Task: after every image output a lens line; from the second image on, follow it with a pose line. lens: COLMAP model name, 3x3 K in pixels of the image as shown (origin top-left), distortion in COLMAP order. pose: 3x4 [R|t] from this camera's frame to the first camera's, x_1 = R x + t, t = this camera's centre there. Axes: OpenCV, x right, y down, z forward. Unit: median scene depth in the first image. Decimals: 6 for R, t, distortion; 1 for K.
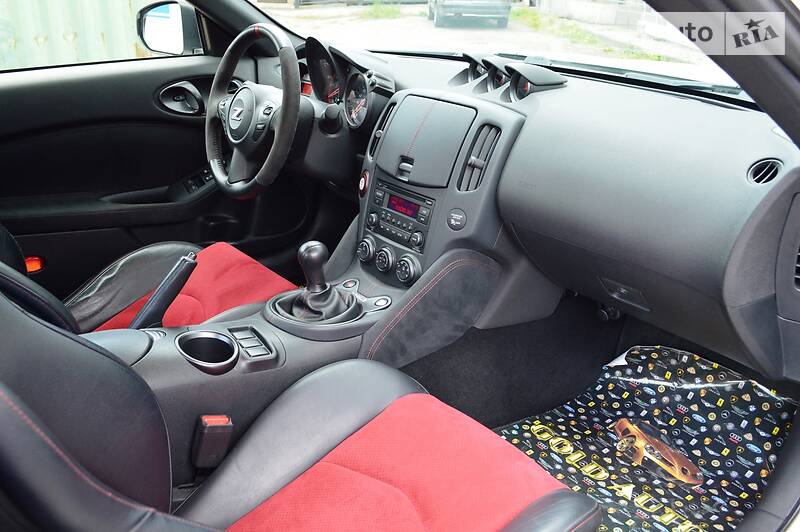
lens RADIAL K [[720.6, 0, 400.0], [0, 720.6, 266.0], [0, 0, 1]] dist [-0.070742, 0.001466]
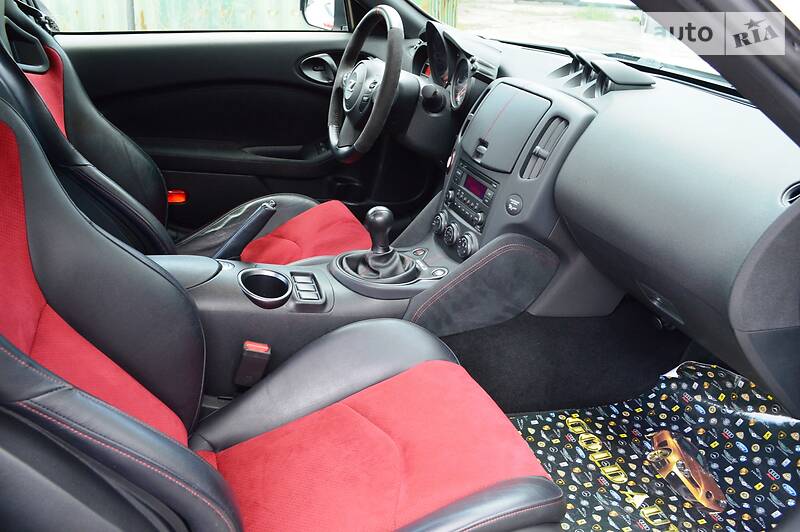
lens RADIAL K [[670.7, 0, 400.0], [0, 670.7, 266.0], [0, 0, 1]] dist [-0.078912, 0.007442]
pose [[0.952121, 0.161563, -0.259543, 0.176722], [-0.153518, 0.986823, 0.051115, -0.001572], [0.264381, -0.008823, 0.964378, 0.025857]]
